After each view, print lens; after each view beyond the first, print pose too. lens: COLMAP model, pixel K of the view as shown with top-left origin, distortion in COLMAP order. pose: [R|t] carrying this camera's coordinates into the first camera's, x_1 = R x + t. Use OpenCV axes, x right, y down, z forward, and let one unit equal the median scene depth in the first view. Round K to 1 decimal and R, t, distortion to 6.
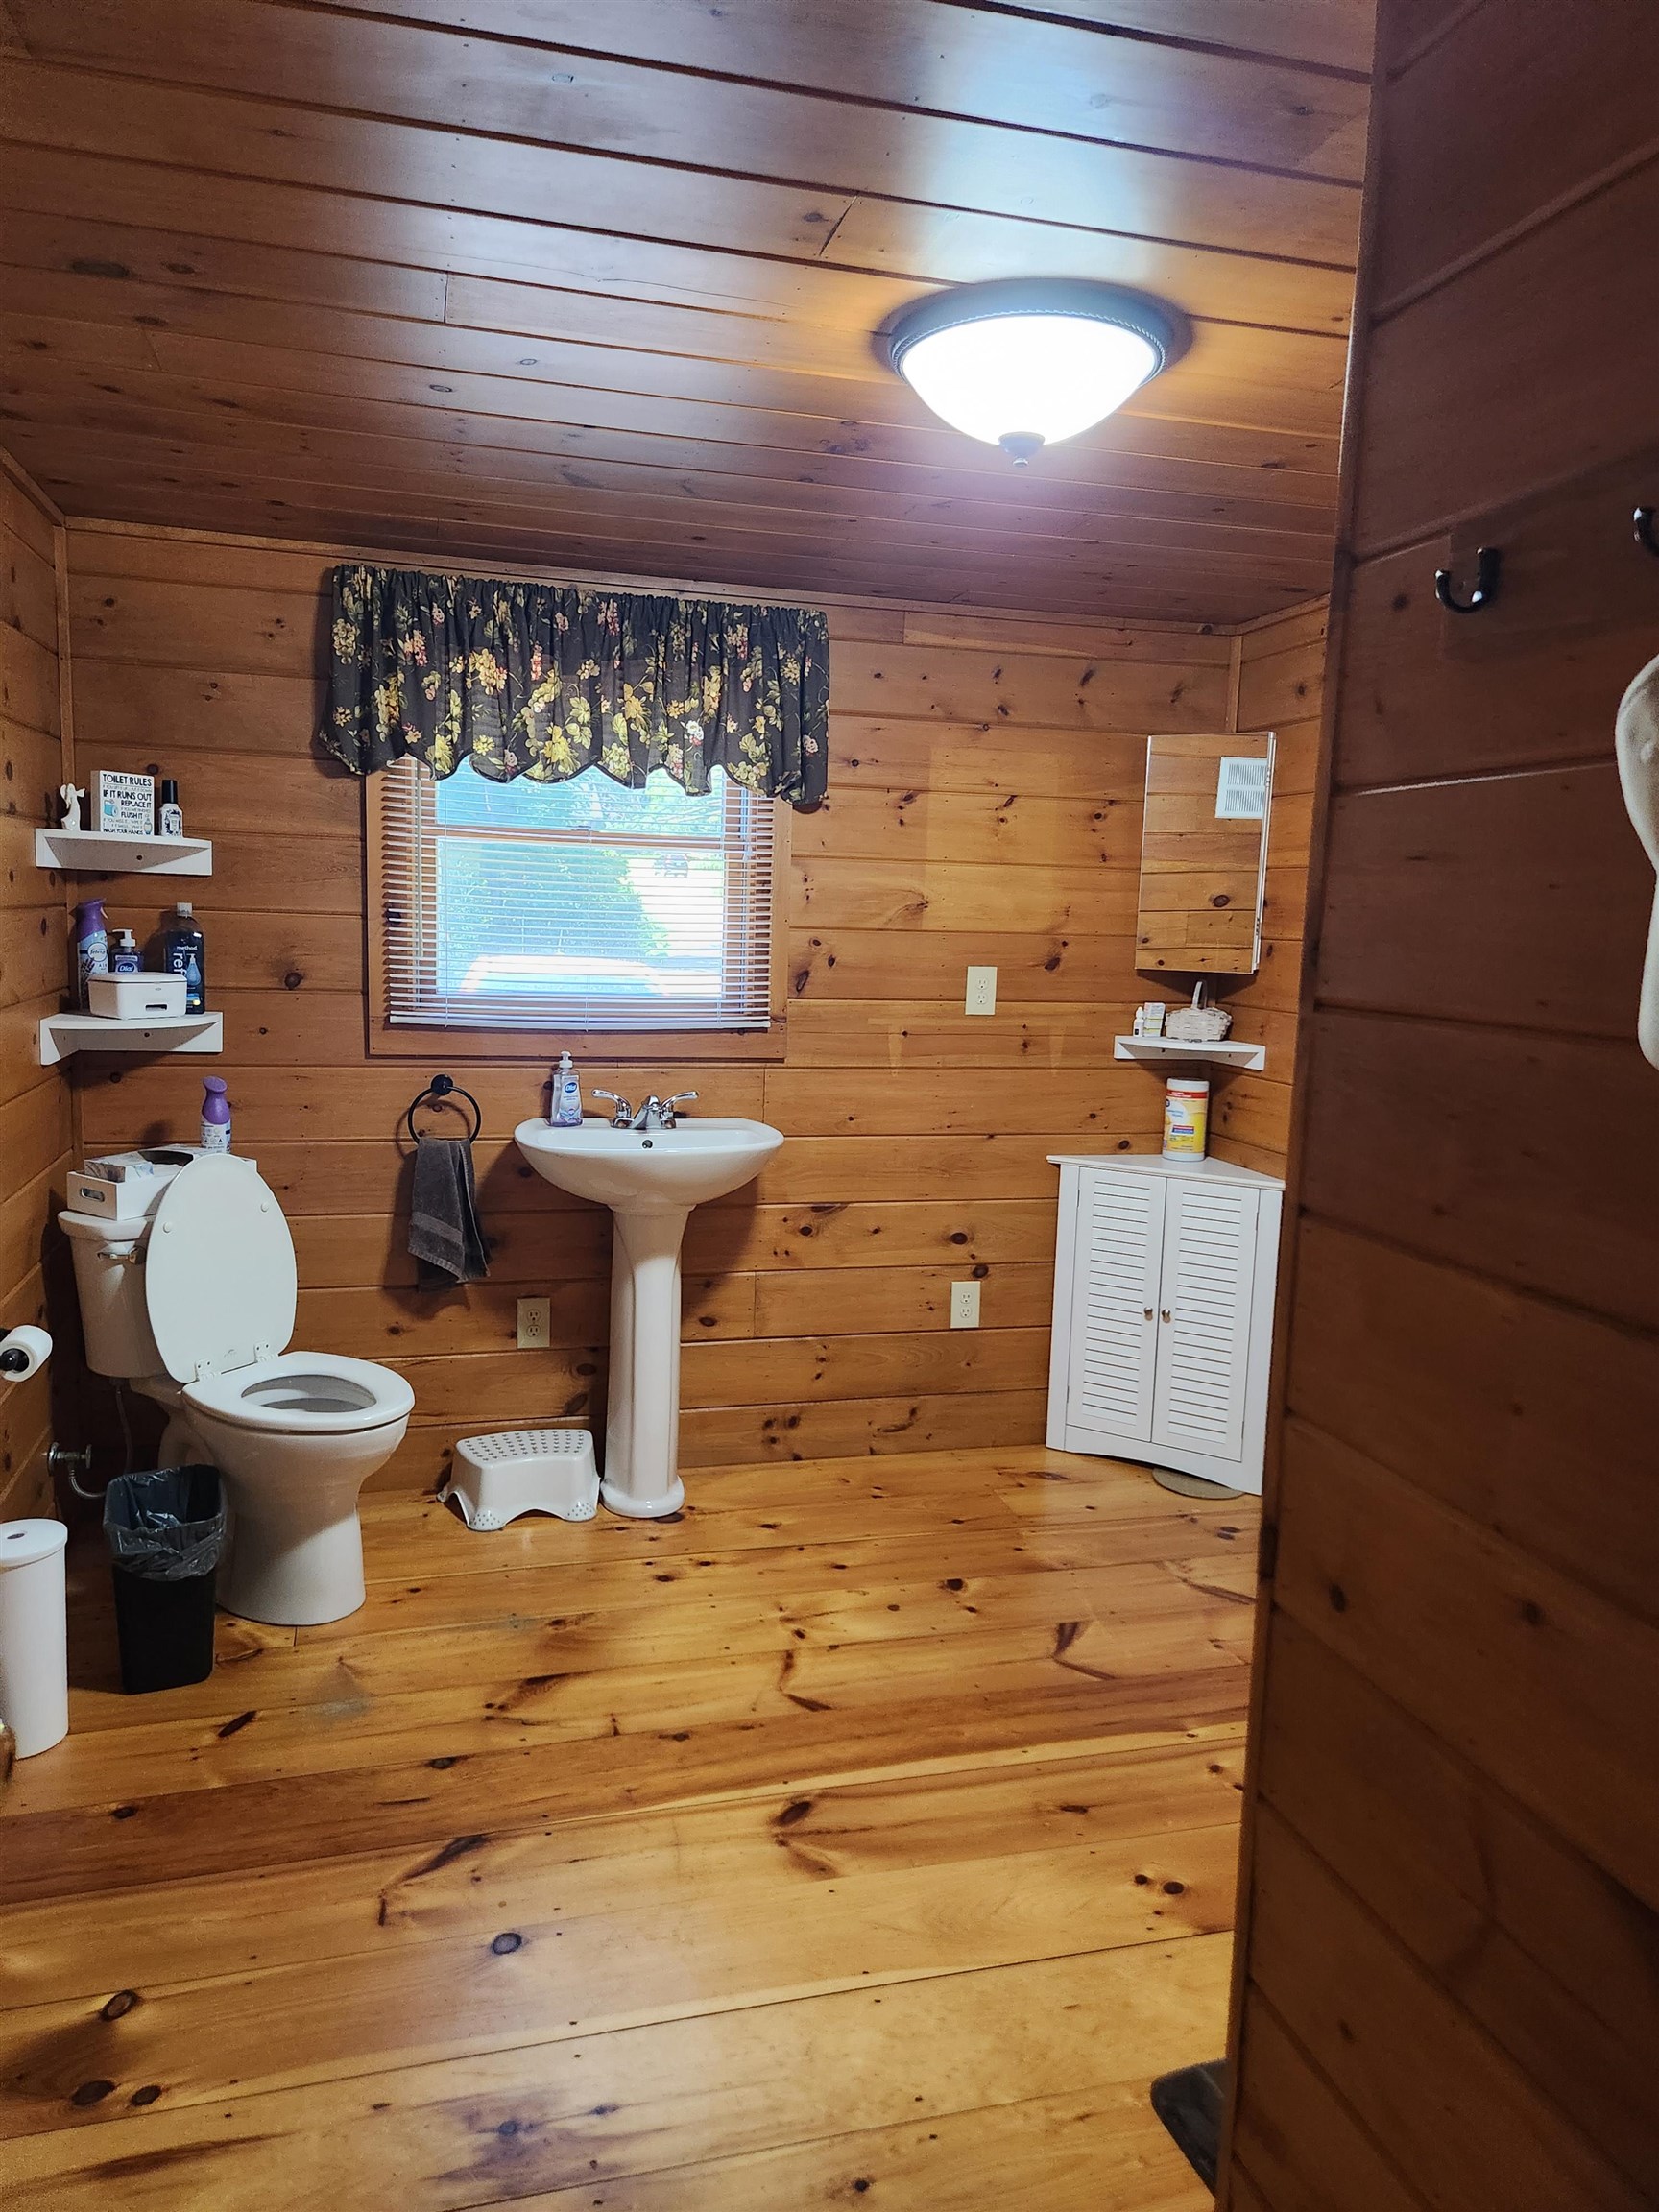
lens RADIAL K [[1412.5, 0, 800.1], [0, 1412.5, 1116.4], [0, 0, 1]] dist [0.063272, -0.053218]
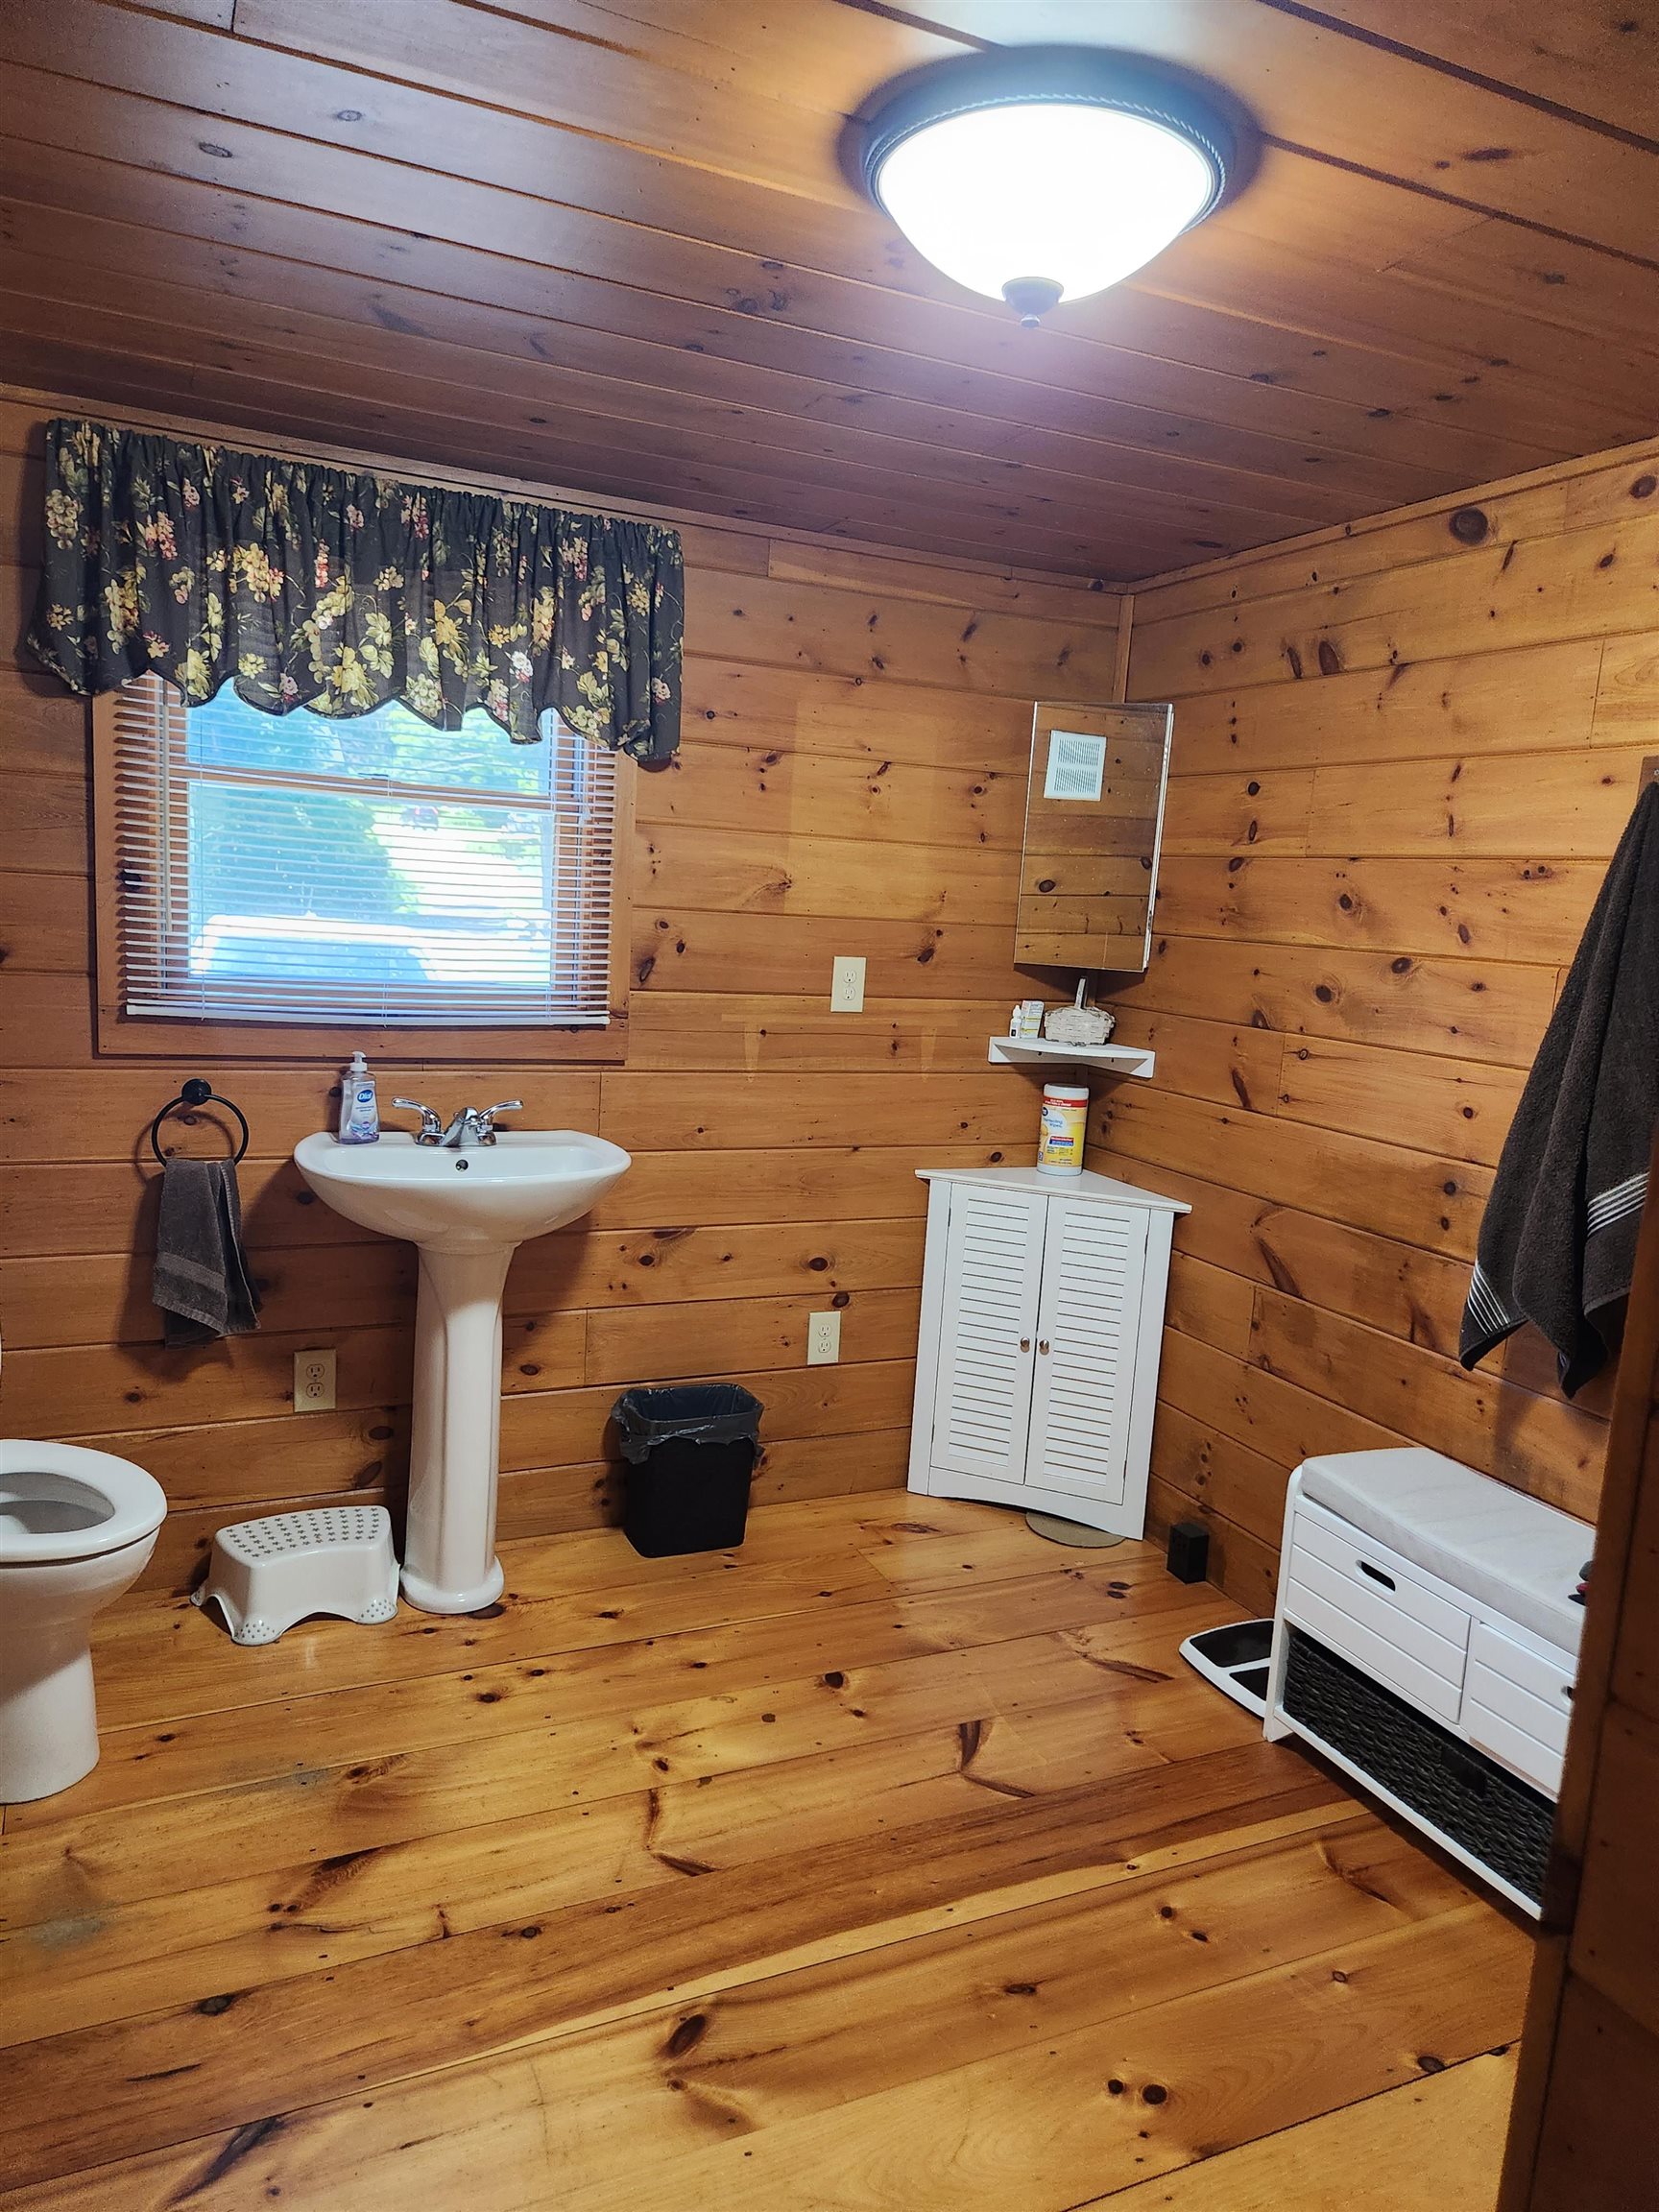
lens RADIAL K [[1412.5, 0, 800.1], [0, 1412.5, 1116.4], [0, 0, 1]] dist [0.063272, -0.053218]
pose [[0.985162, 0.001862, 0.171619, -0.056719], [-0.006138, 0.999684, 0.024384, -0.030837], [-0.171520, -0.025075, 0.984862, 0.153040]]
